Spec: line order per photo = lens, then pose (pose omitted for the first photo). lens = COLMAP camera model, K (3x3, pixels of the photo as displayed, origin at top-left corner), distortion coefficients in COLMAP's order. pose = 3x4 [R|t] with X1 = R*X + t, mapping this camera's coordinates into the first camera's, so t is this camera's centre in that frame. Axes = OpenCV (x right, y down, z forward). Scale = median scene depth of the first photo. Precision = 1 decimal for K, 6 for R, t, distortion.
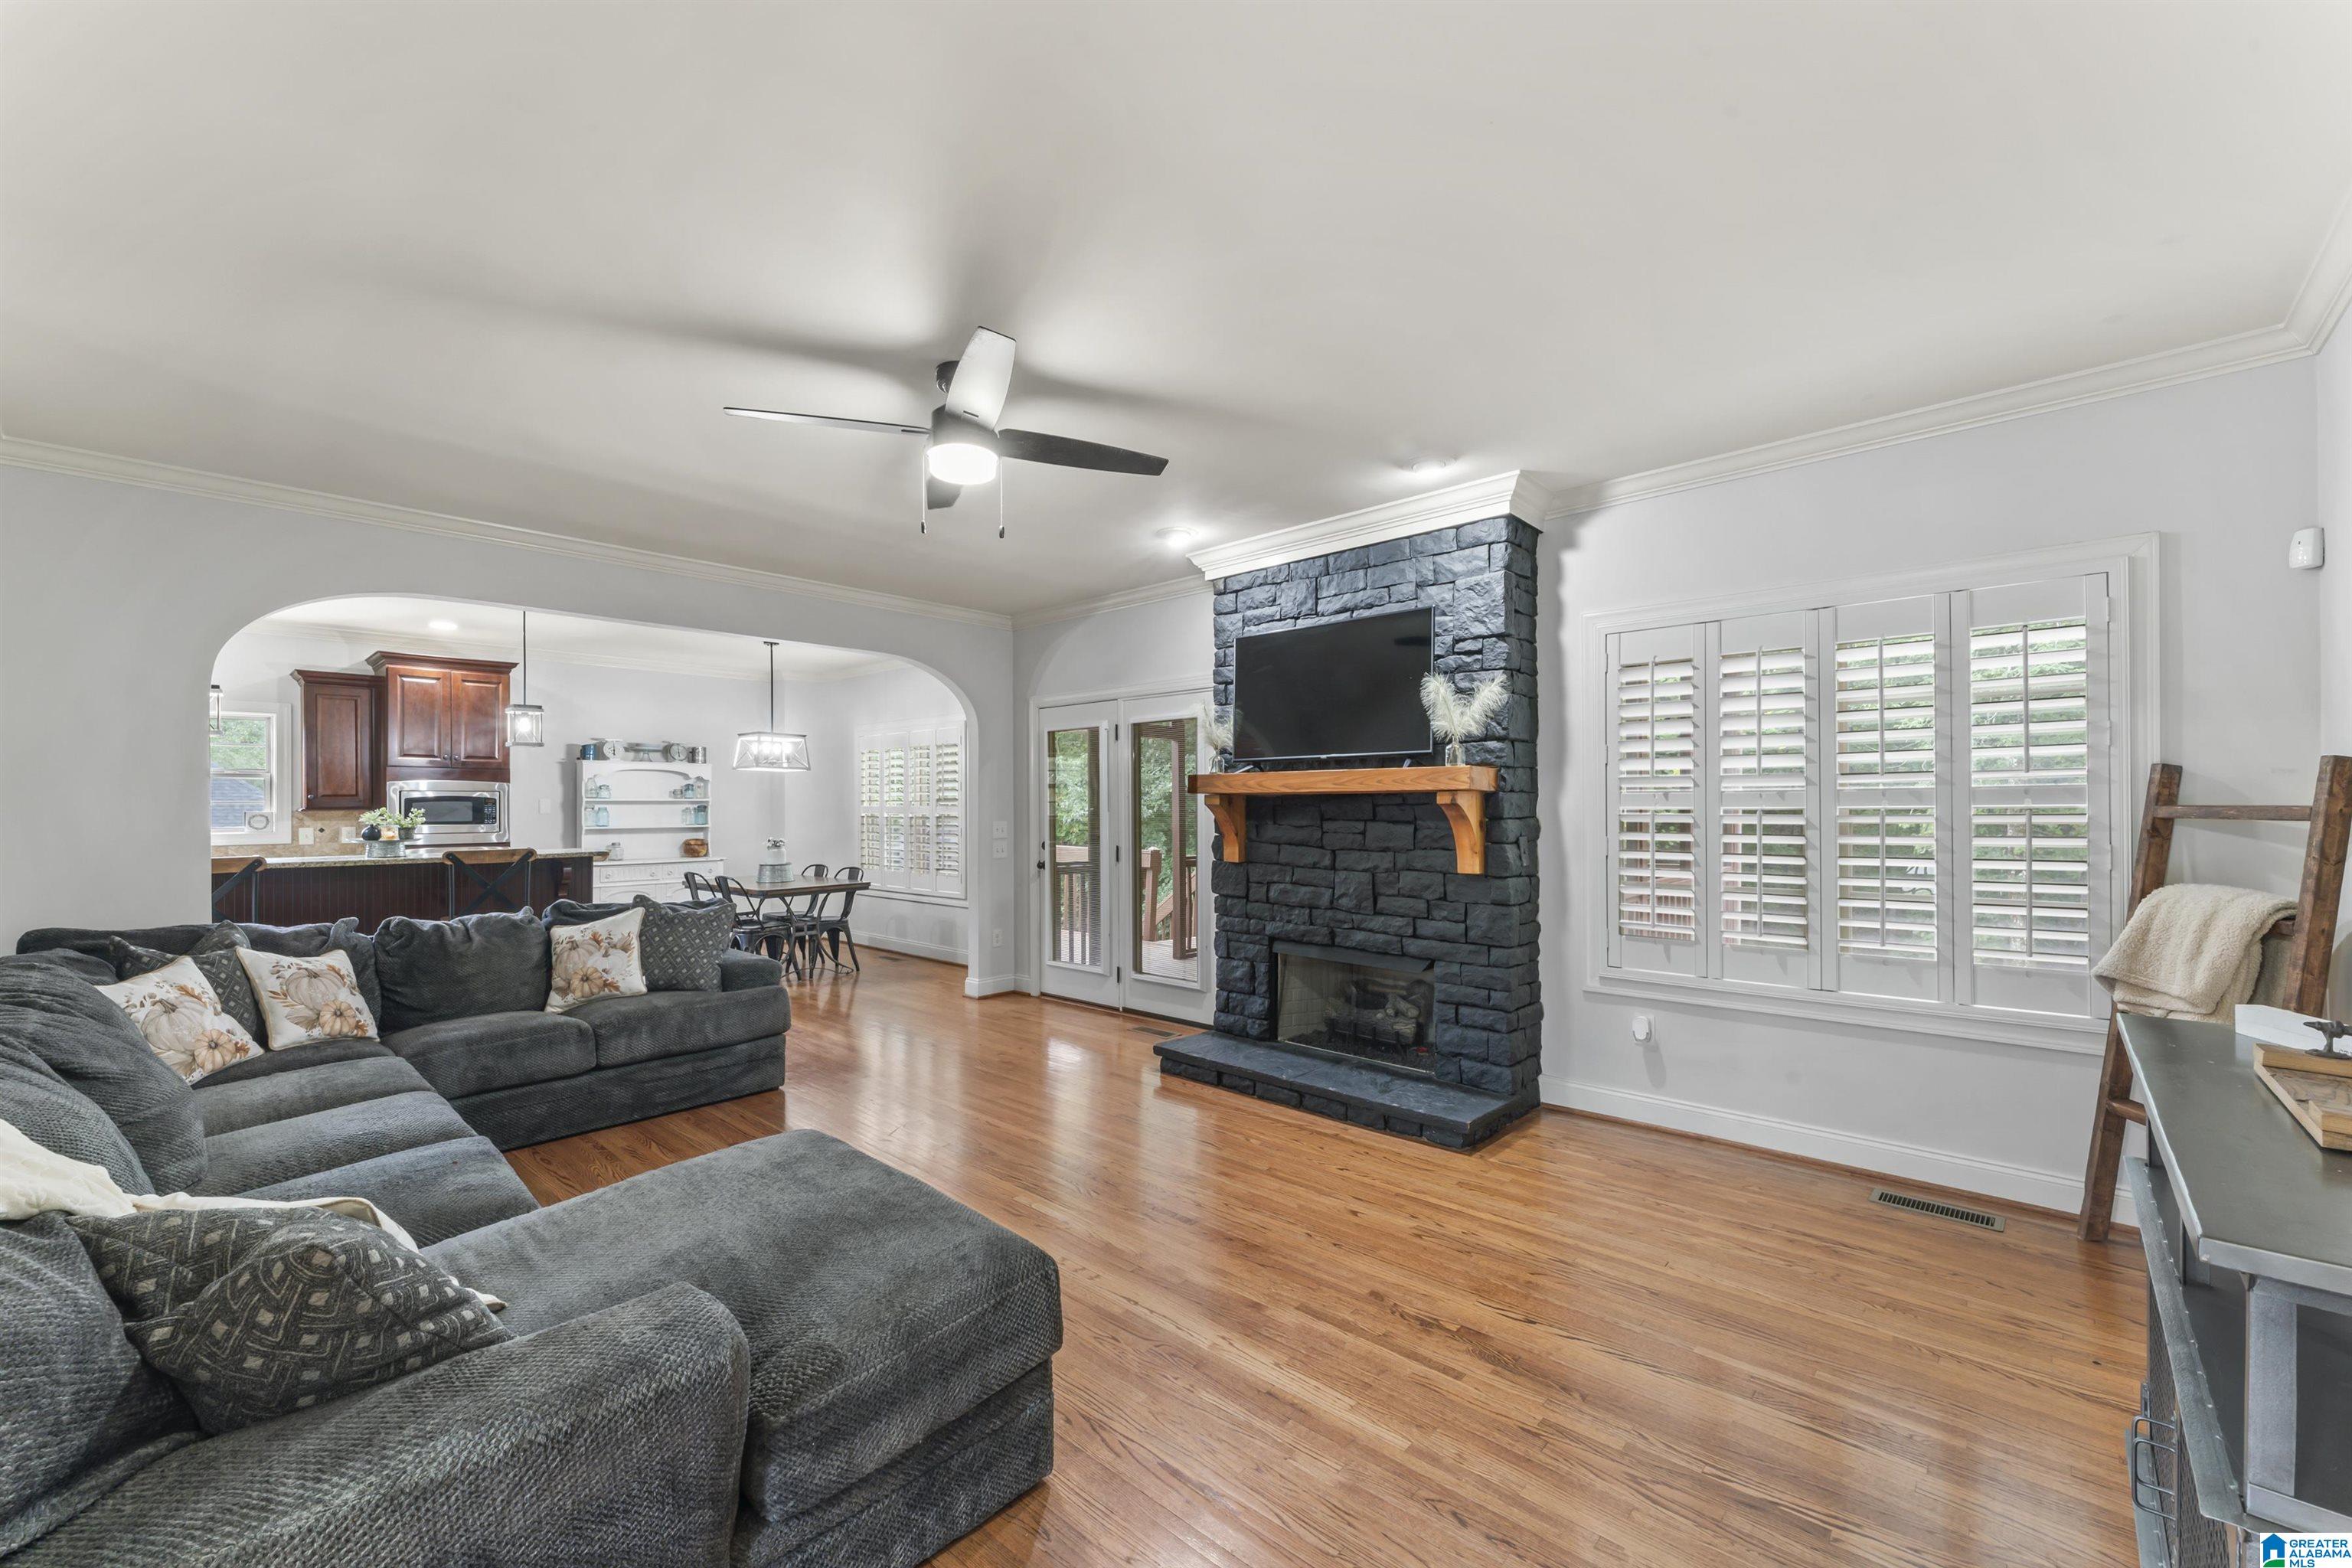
lens RADIAL K [[940.4, 0, 1170.1], [0, 940.4, 809.5], [0, 0, 1]] dist [0.003566, 0.000201]
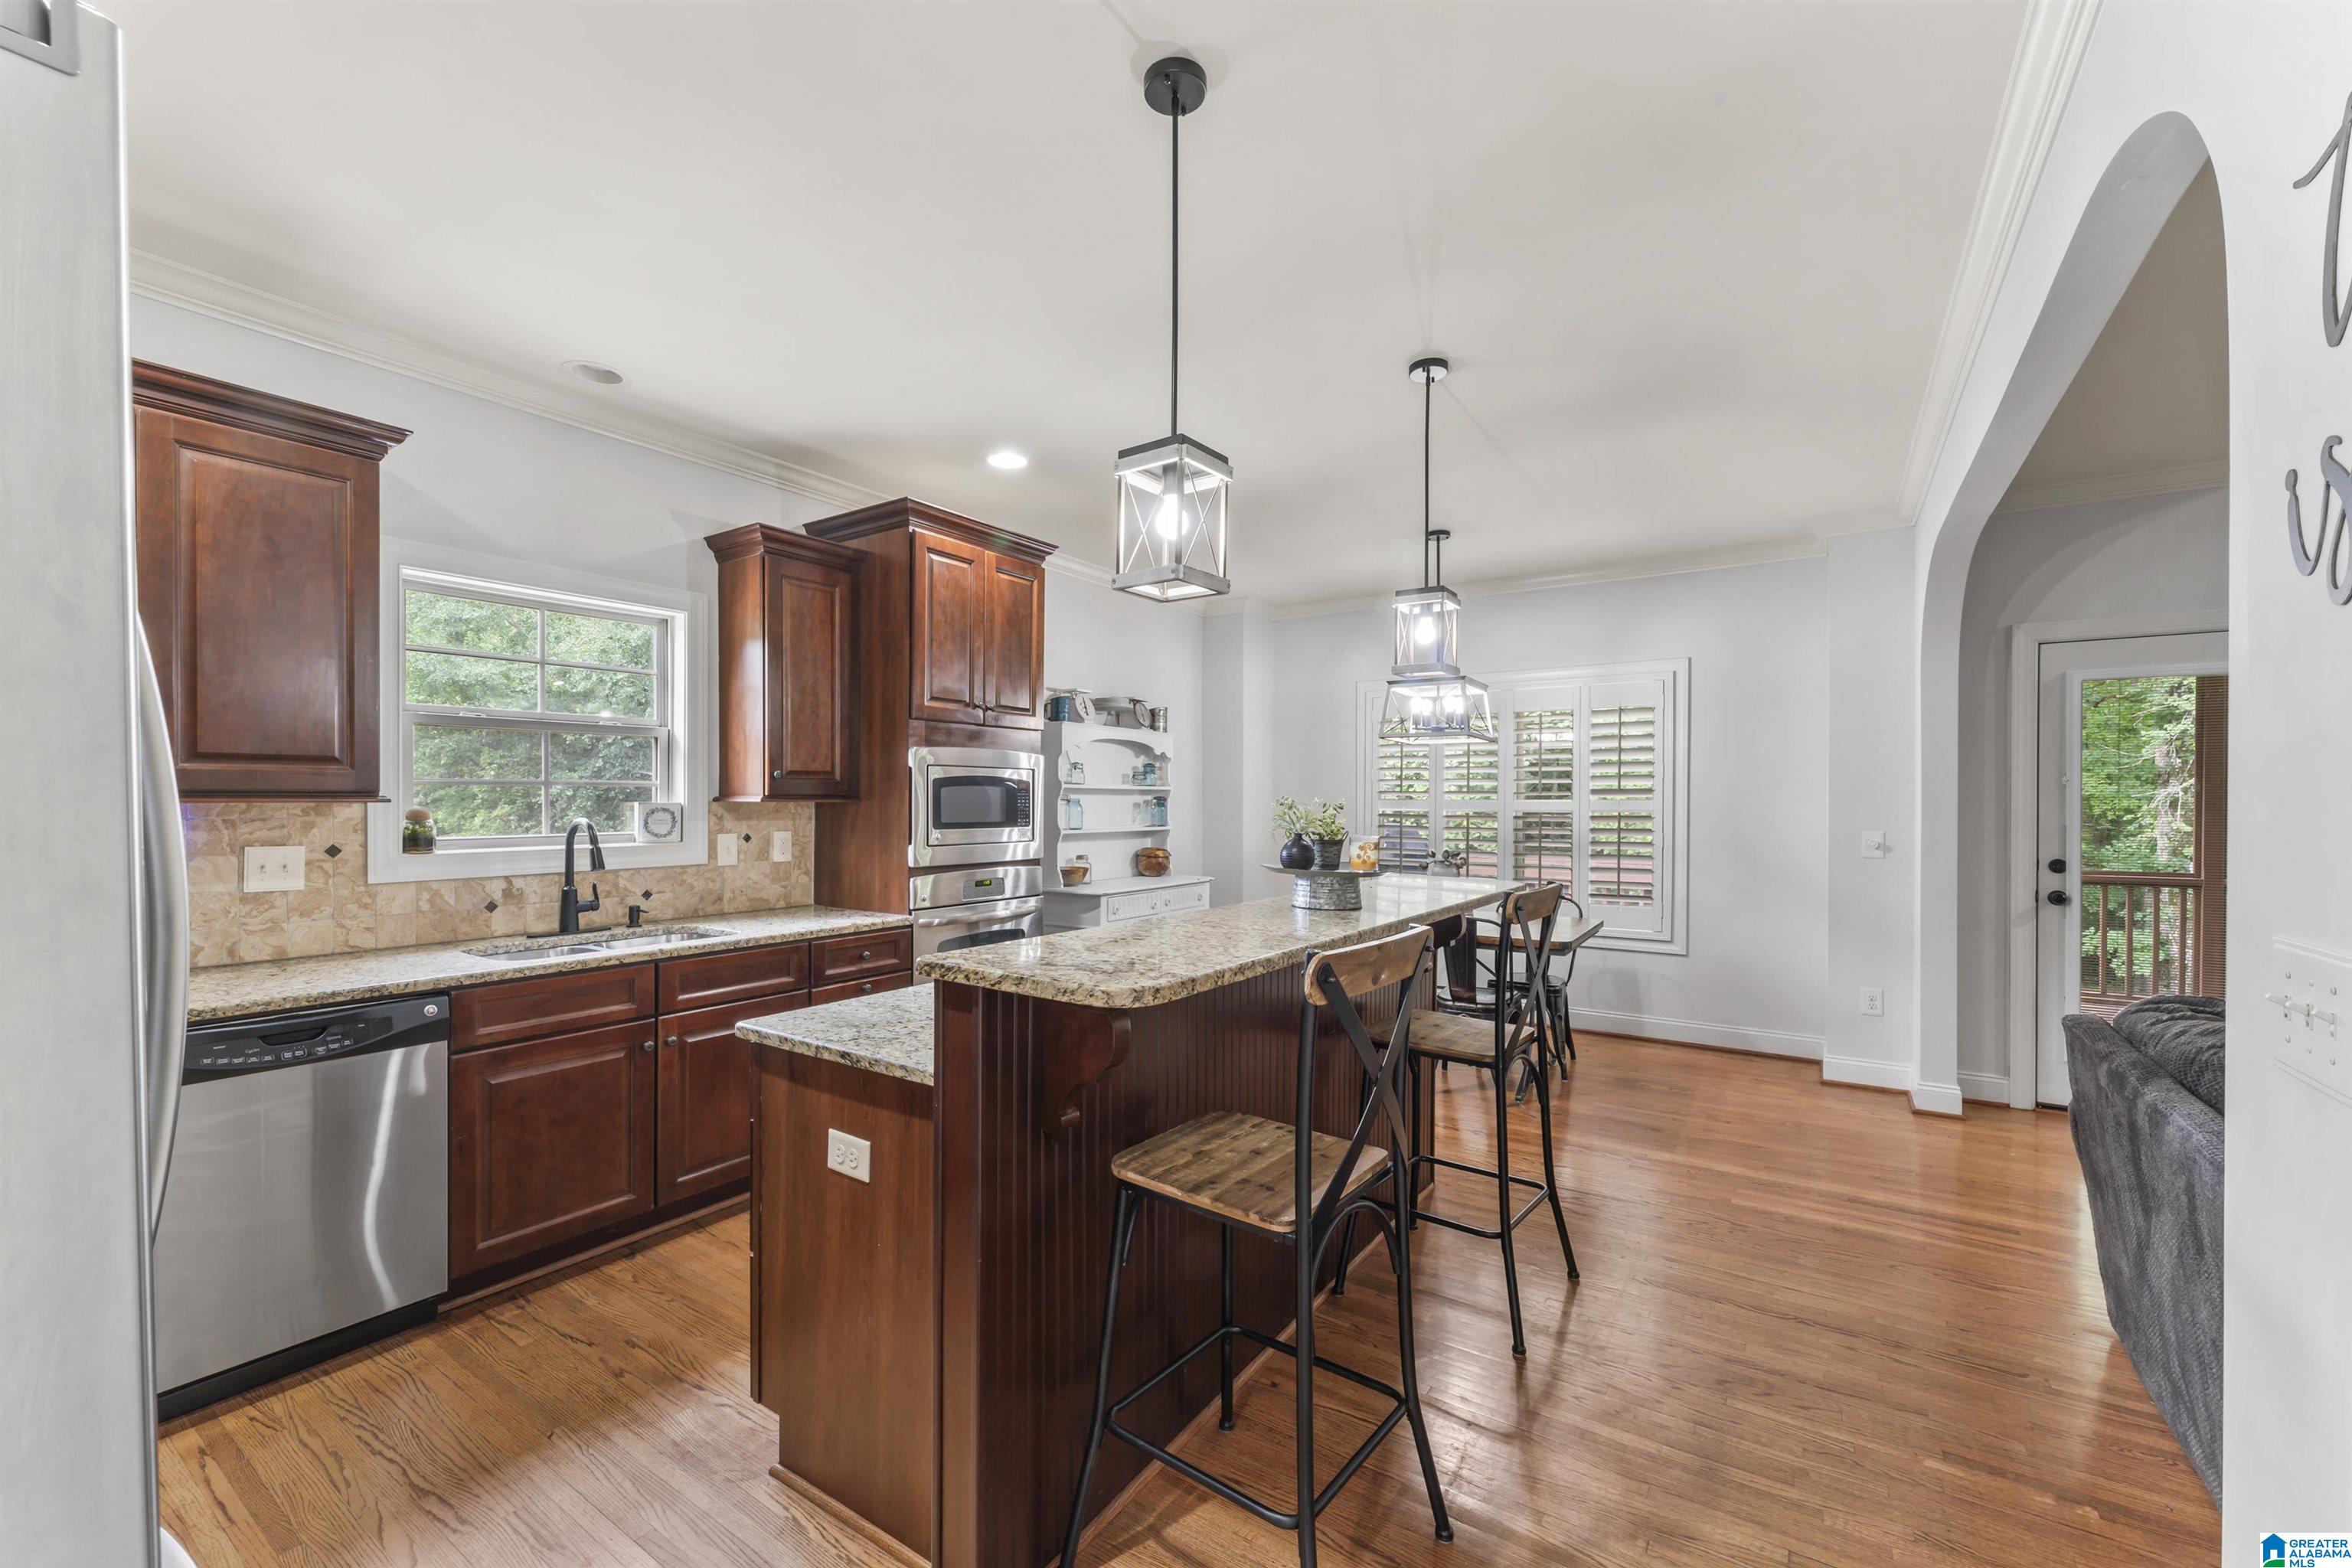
lens RADIAL K [[940.4, 0, 1170.1], [0, 940.4, 809.5], [0, 0, 1]] dist [0.003566, 0.000201]
pose [[0.988503, 0.005579, 0.151100, -0.752172], [-0.006280, 0.999972, 0.004158, 0.002197], [-0.151072, -0.005059, 0.988510, 0.445676]]
